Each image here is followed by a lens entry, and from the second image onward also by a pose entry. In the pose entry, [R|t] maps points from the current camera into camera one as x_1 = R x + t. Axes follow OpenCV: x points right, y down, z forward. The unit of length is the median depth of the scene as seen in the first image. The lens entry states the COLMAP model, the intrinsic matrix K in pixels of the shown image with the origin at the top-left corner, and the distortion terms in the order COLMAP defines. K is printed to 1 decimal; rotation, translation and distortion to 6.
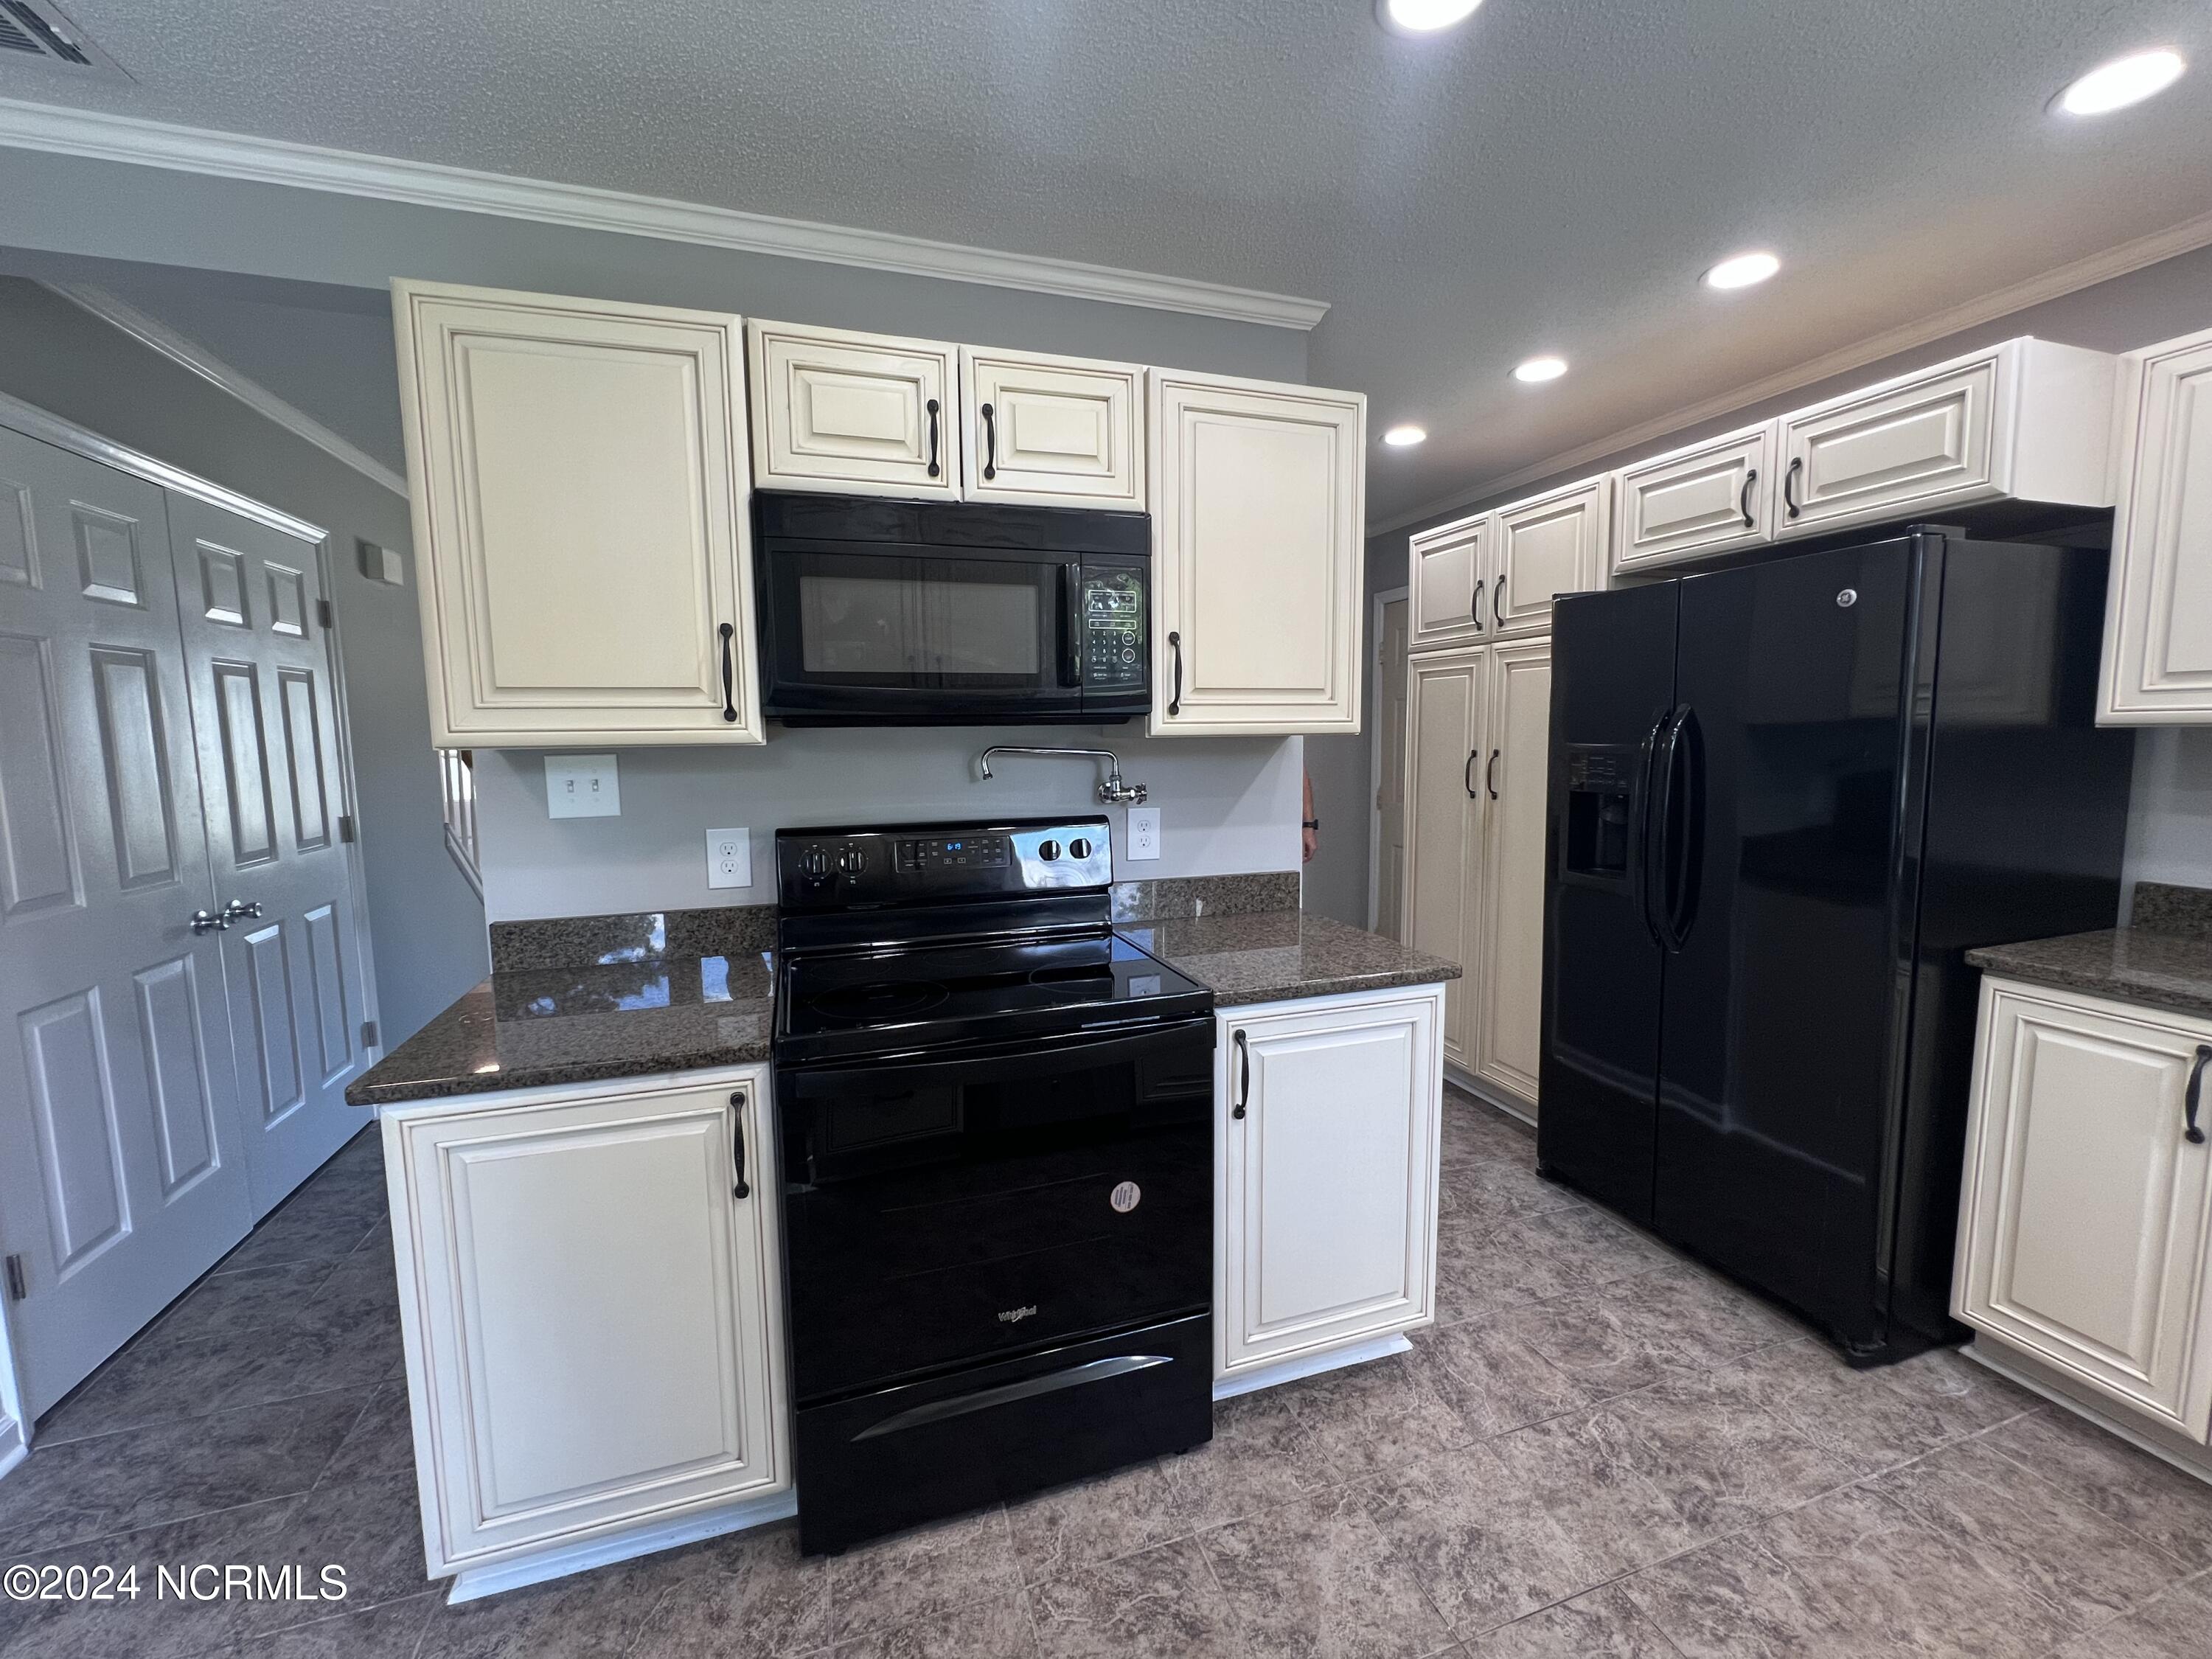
lens RADIAL K [[891.1, 0, 1088.1], [0, 891.1, 826.6], [0, 0, 1]] dist [-0.002016, 0.000127]
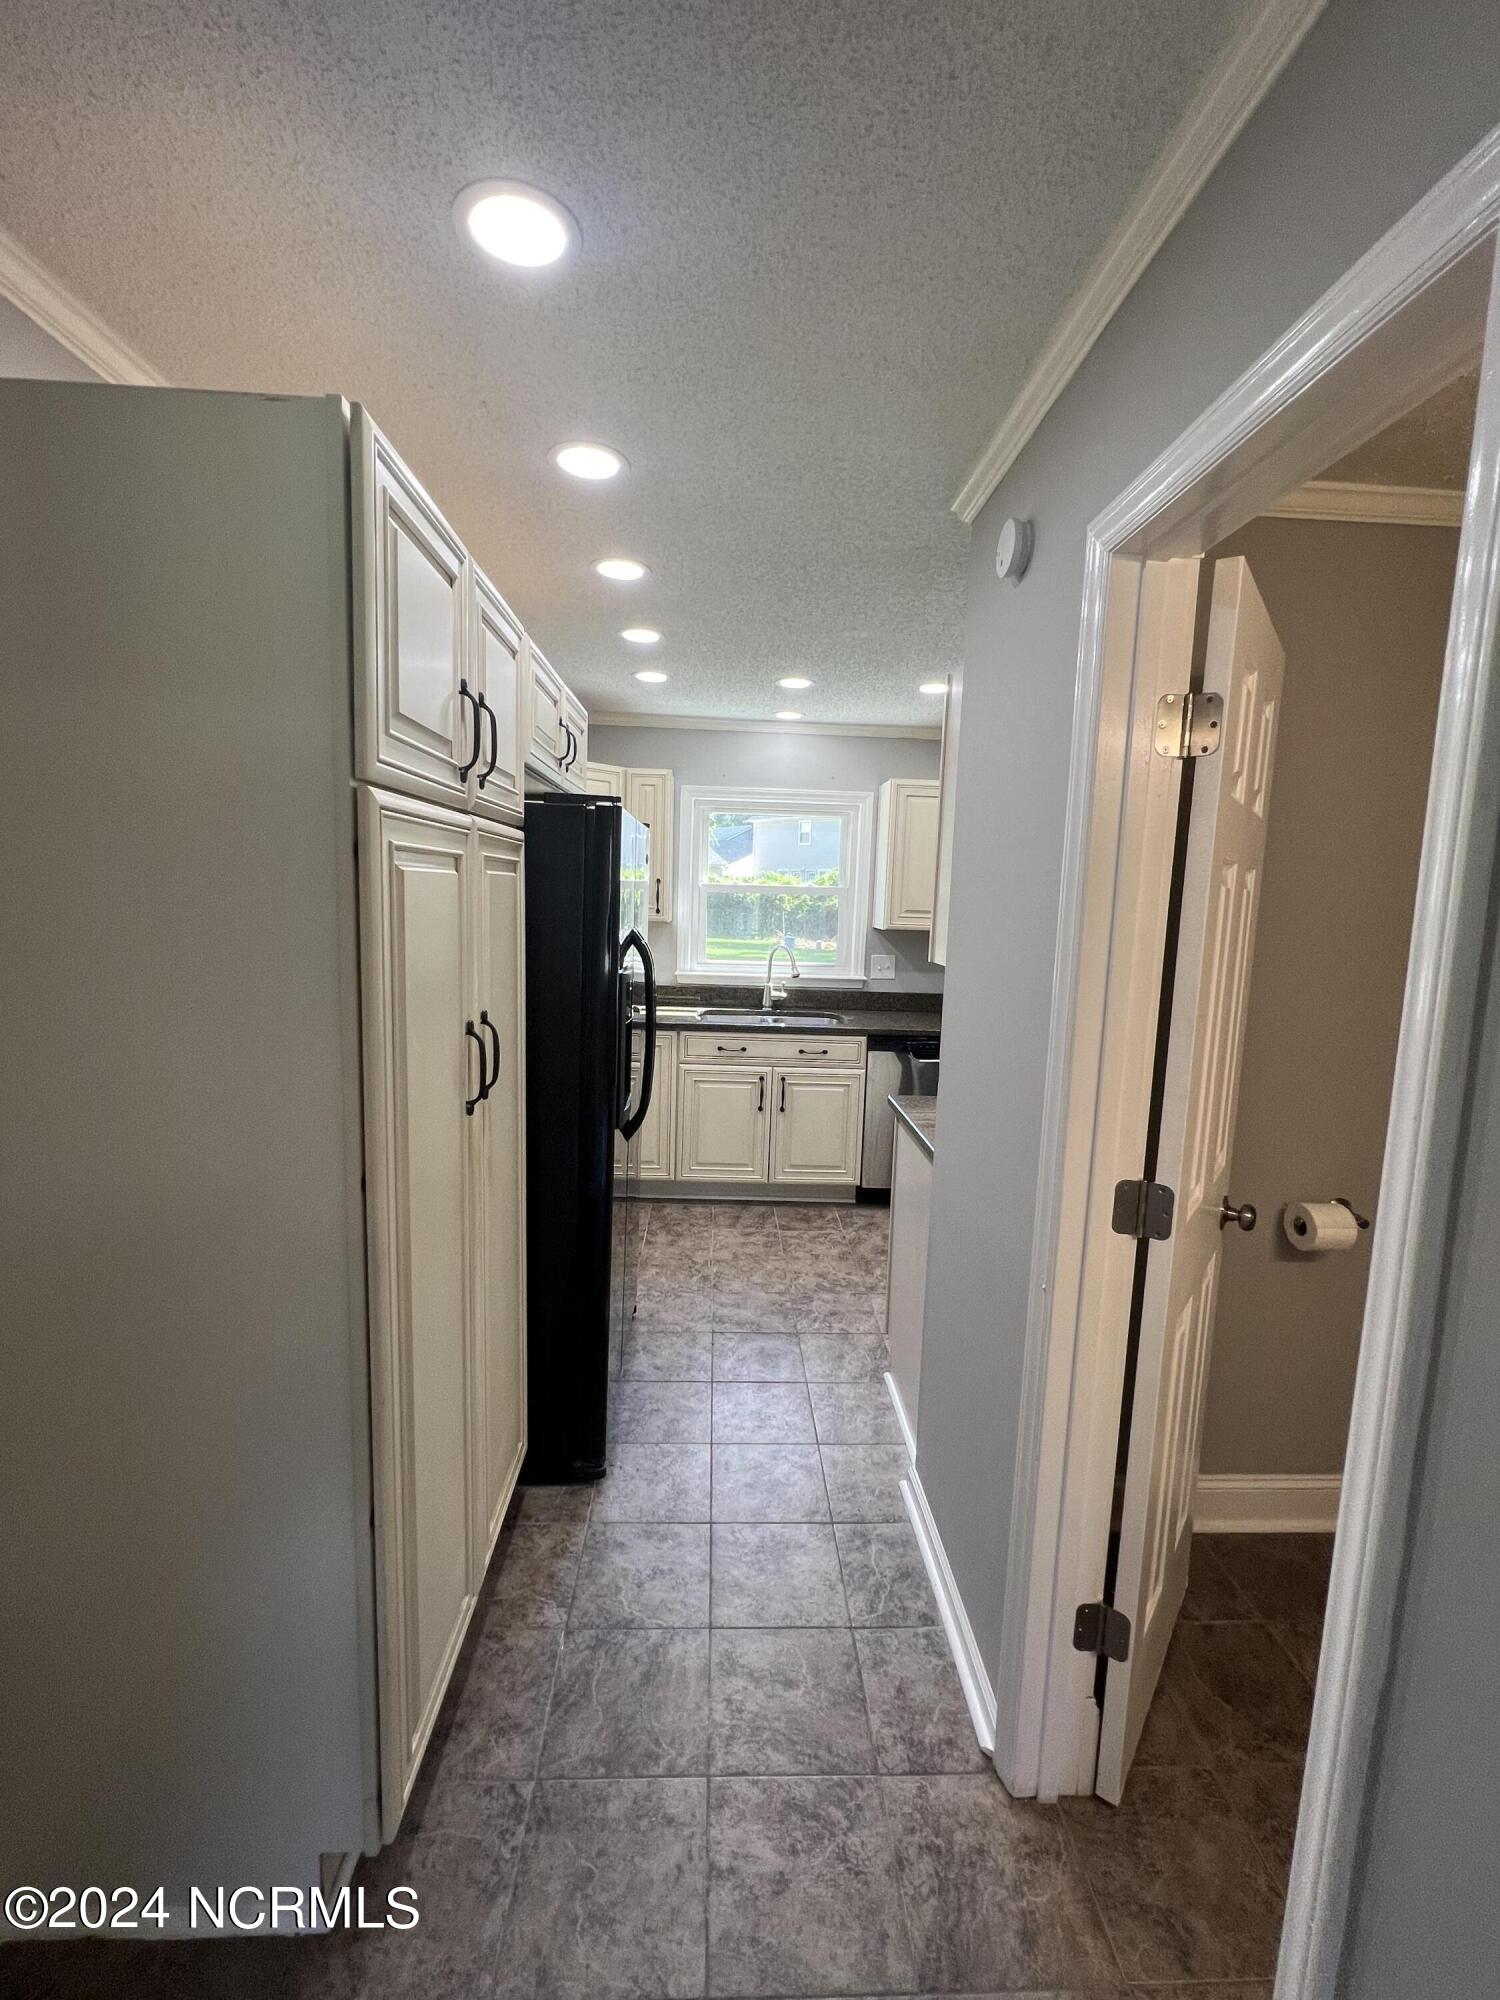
lens RADIAL K [[848.7, 0, 755.8], [0, 848.7, 994.0], [0, 0, 1]] dist [-0.008323, 0.000670]
pose [[-0.963509, -0.054601, 0.262048, 0.280001], [0.004778, 0.975310, 0.220788, -0.381984], [-0.267633, 0.213983, -0.939459, 2.618079]]
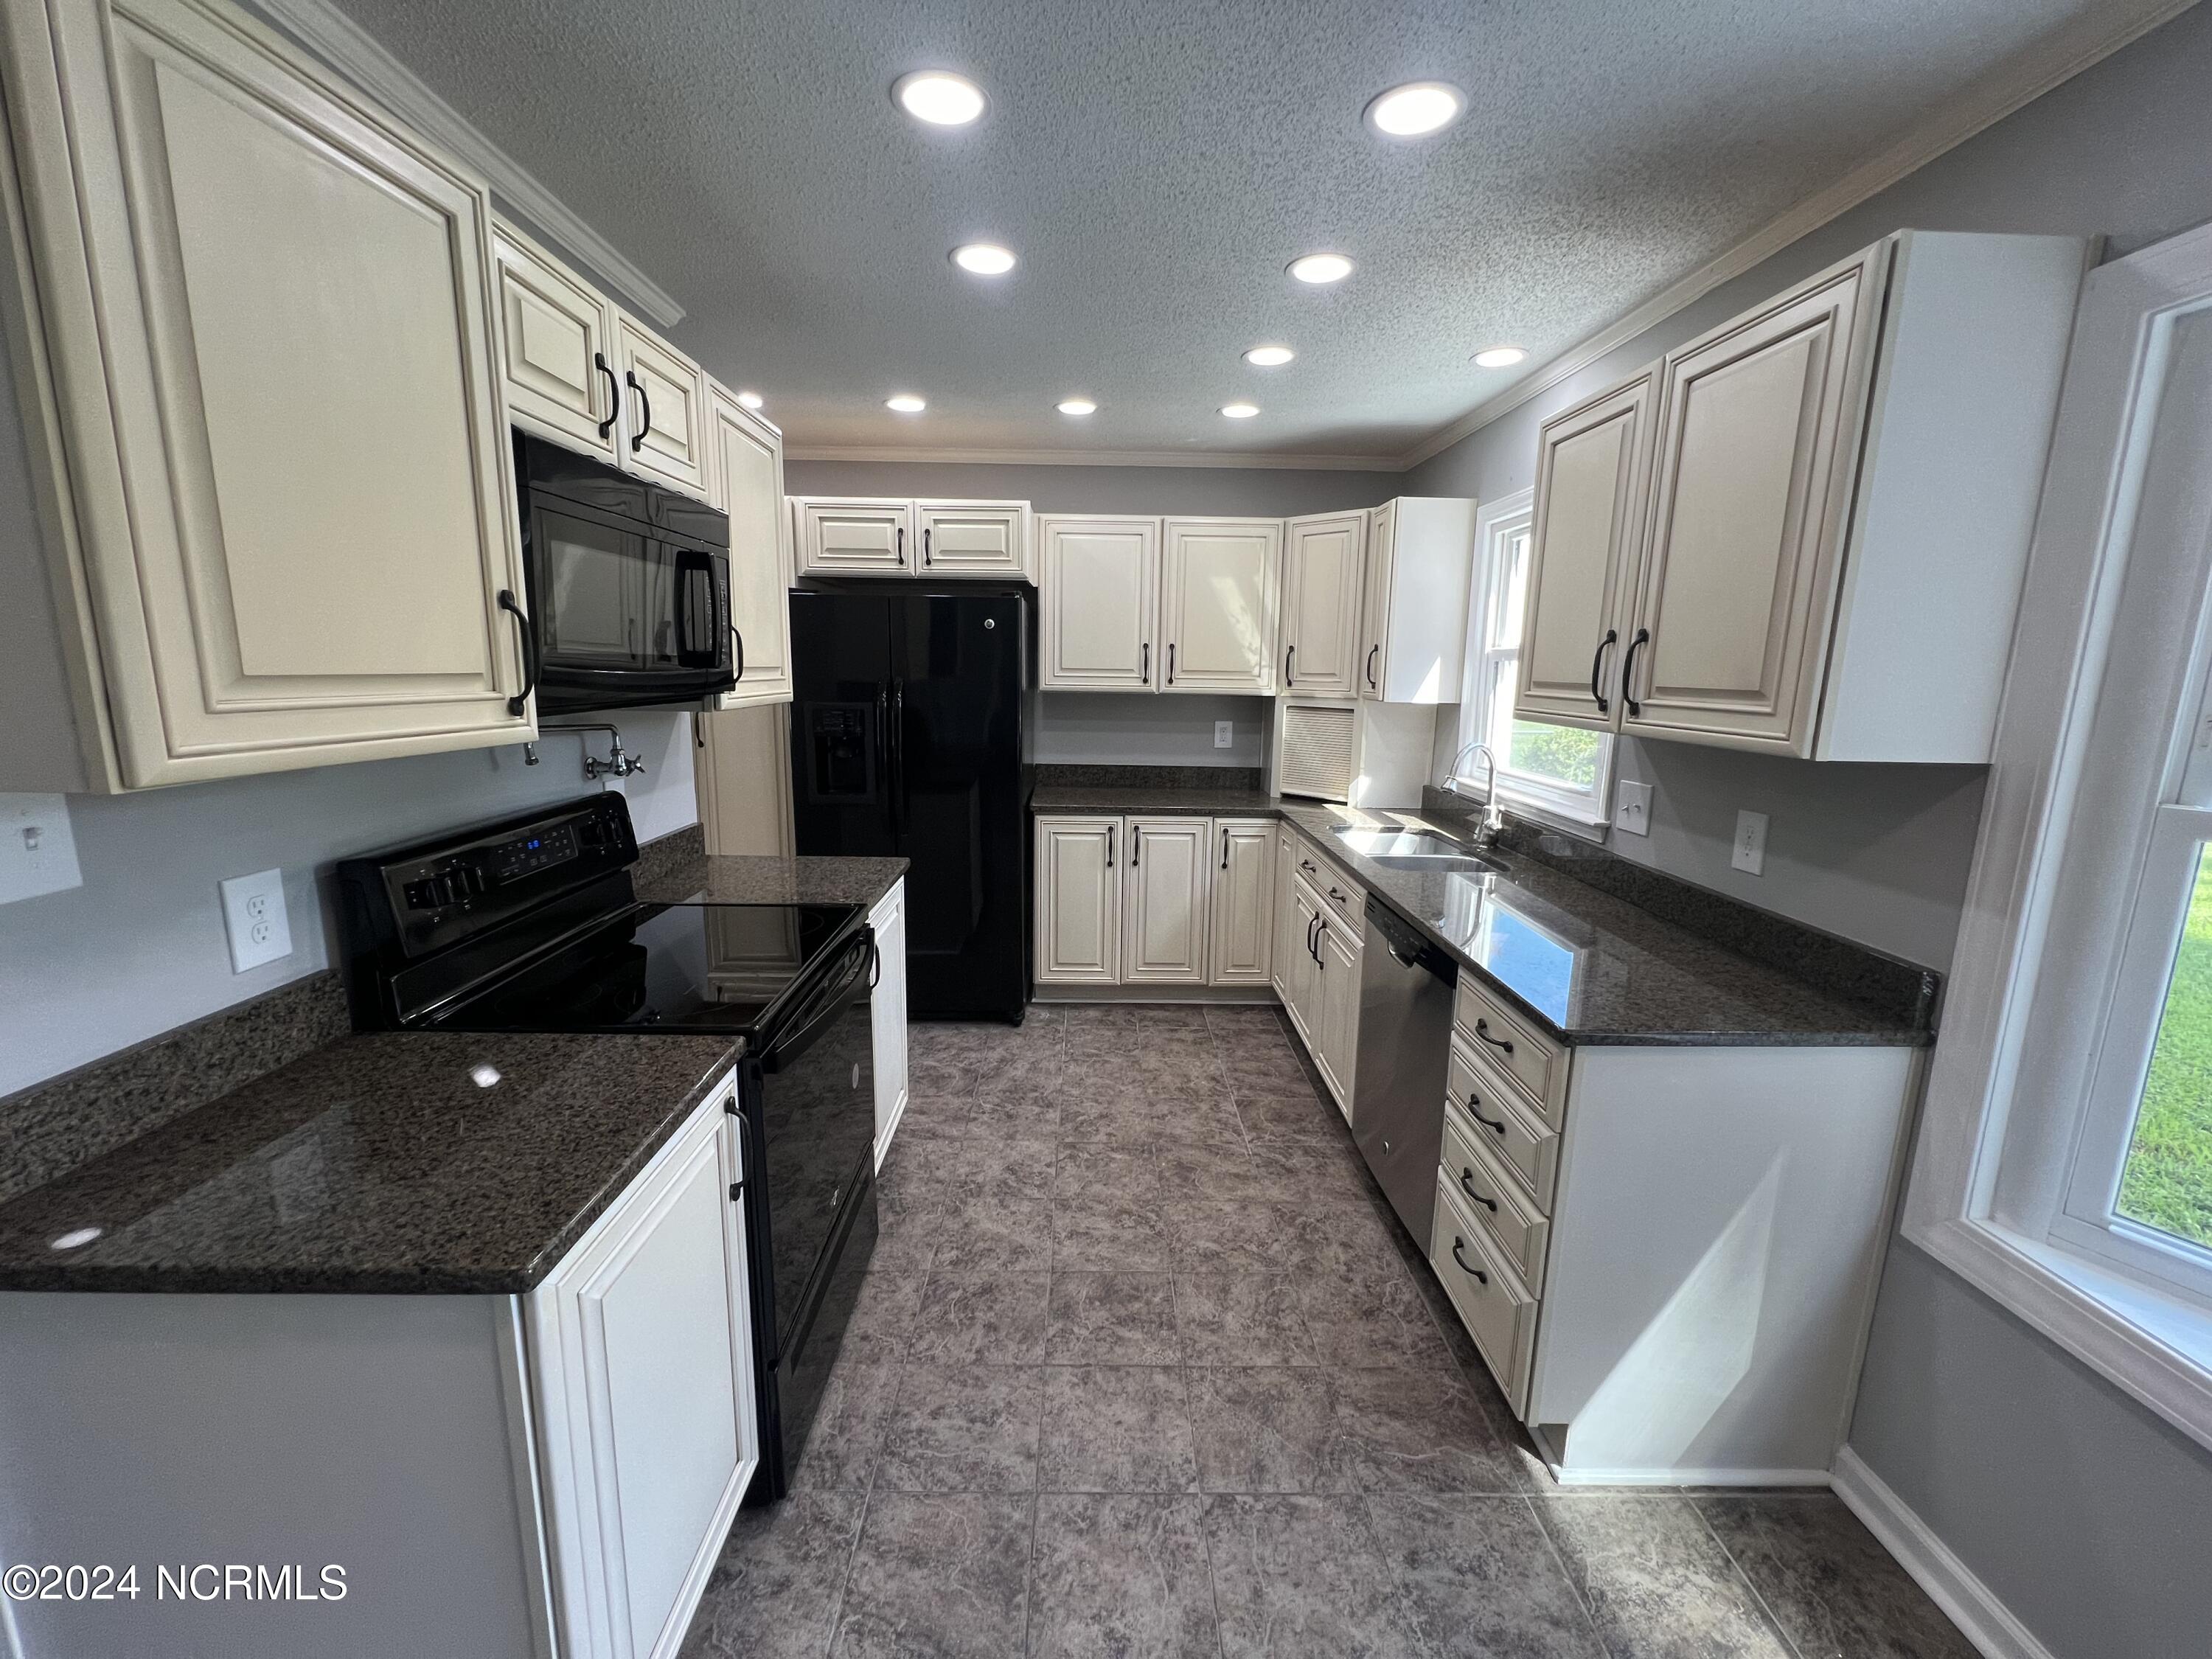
lens RADIAL K [[886.3, 0, 1106.0], [0, 886.3, 829.5], [0, 0, 1]] dist [-0.000561, 0.000031]
pose [[0.295765, -0.159100, 0.941918, -0.943395], [0.081742, 0.986631, 0.140985, -0.081053], [-0.951757, 0.035296, 0.304816, 0.241562]]
